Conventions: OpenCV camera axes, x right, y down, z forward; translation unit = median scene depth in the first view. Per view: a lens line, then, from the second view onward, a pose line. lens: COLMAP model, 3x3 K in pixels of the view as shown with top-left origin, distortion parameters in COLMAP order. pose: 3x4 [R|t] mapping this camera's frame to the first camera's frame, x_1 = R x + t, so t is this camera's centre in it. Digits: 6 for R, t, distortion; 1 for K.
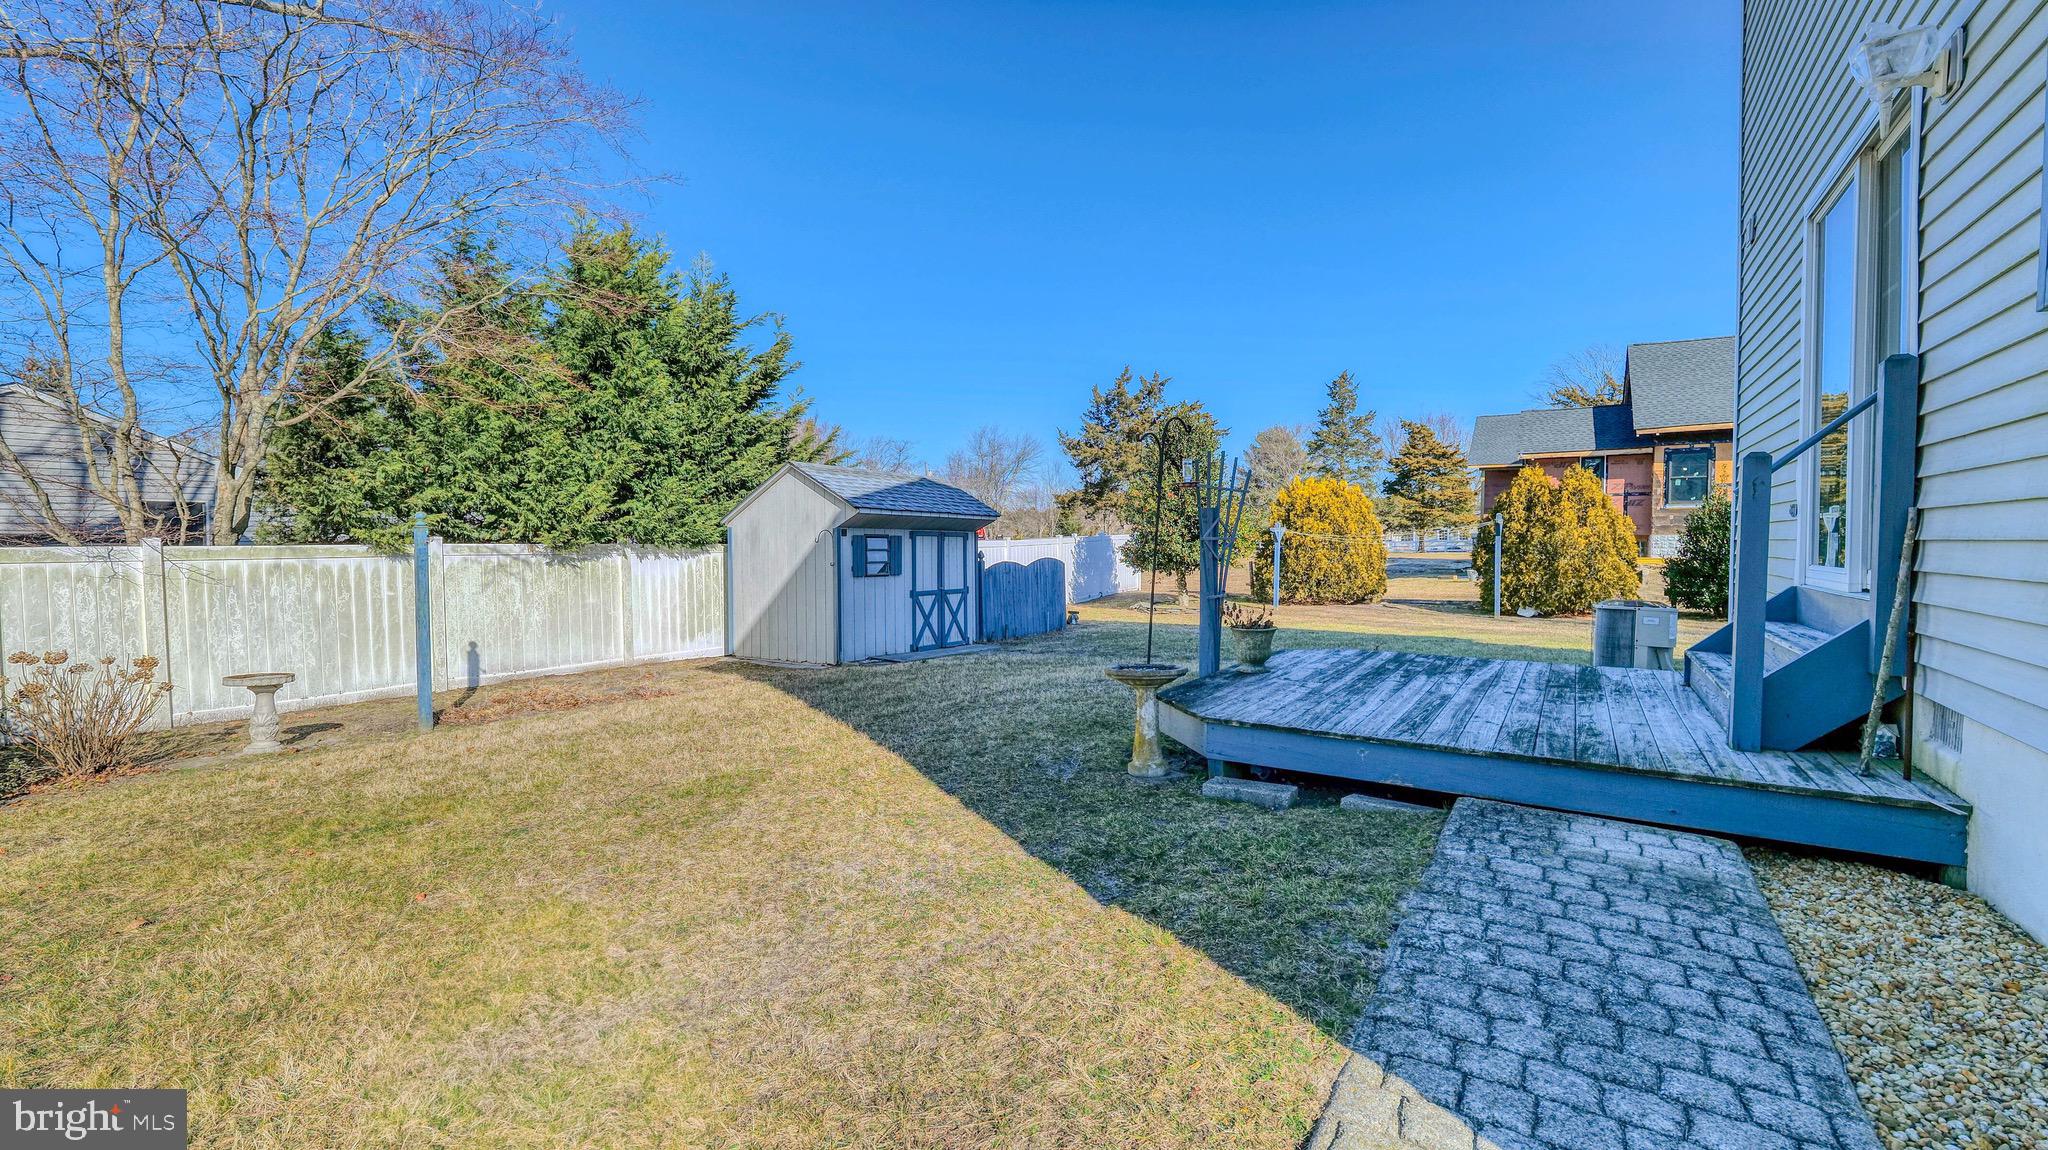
lens RADIAL K [[865.1, 0, 1024.0], [0, 865.1, 575.0], [0, 0, 1]] dist [-0.033658, 0.000090]
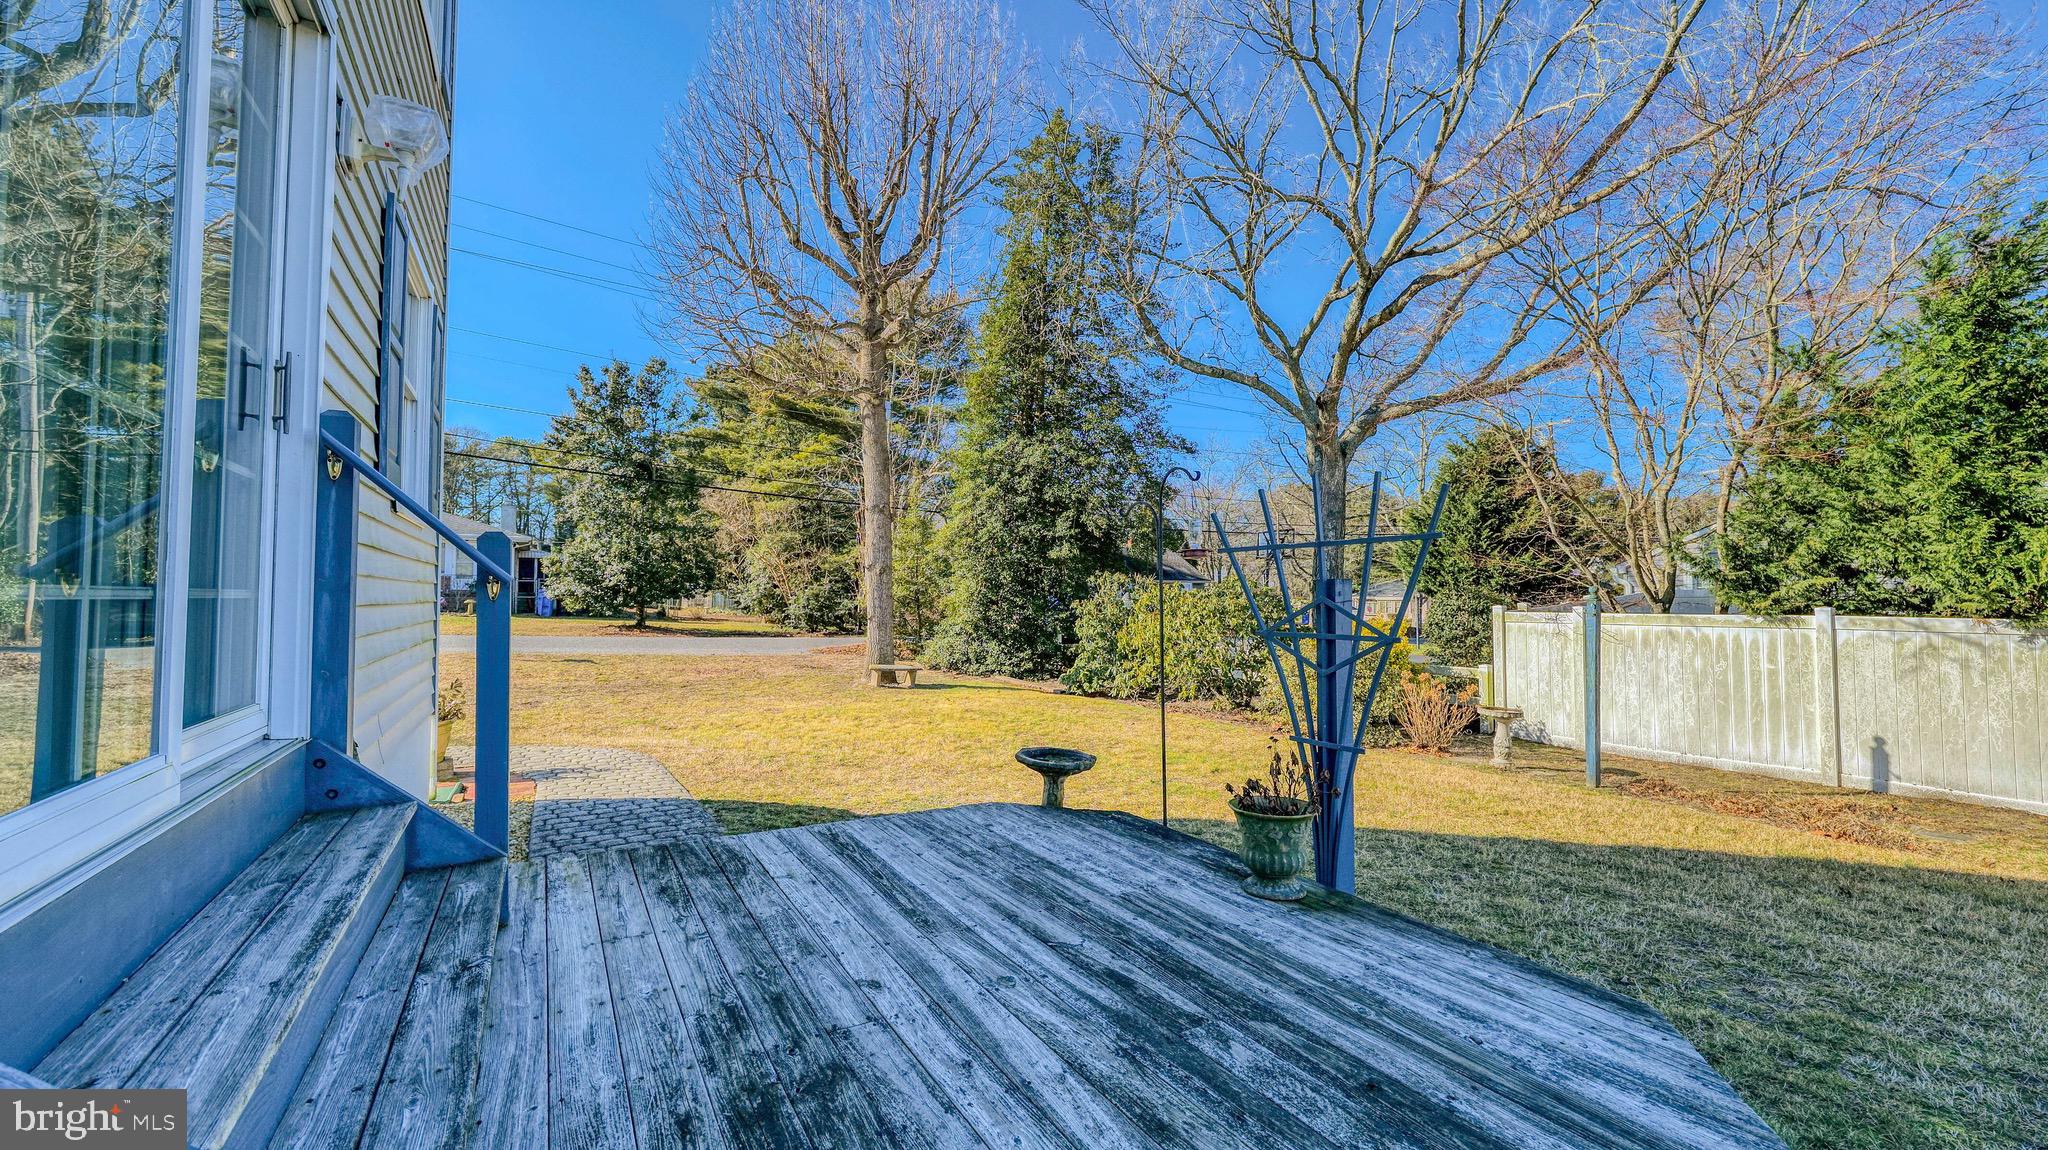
lens RADIAL K [[865.1, 0, 1024.0], [0, 865.1, 575.0], [0, 0, 1]] dist [-0.033658, 0.000090]
pose [[-0.477137, -0.030916, -0.878285, 0.490370], [-0.047968, 0.998807, -0.009100, -0.032631], [0.877519, 0.037787, -0.478050, 0.715580]]
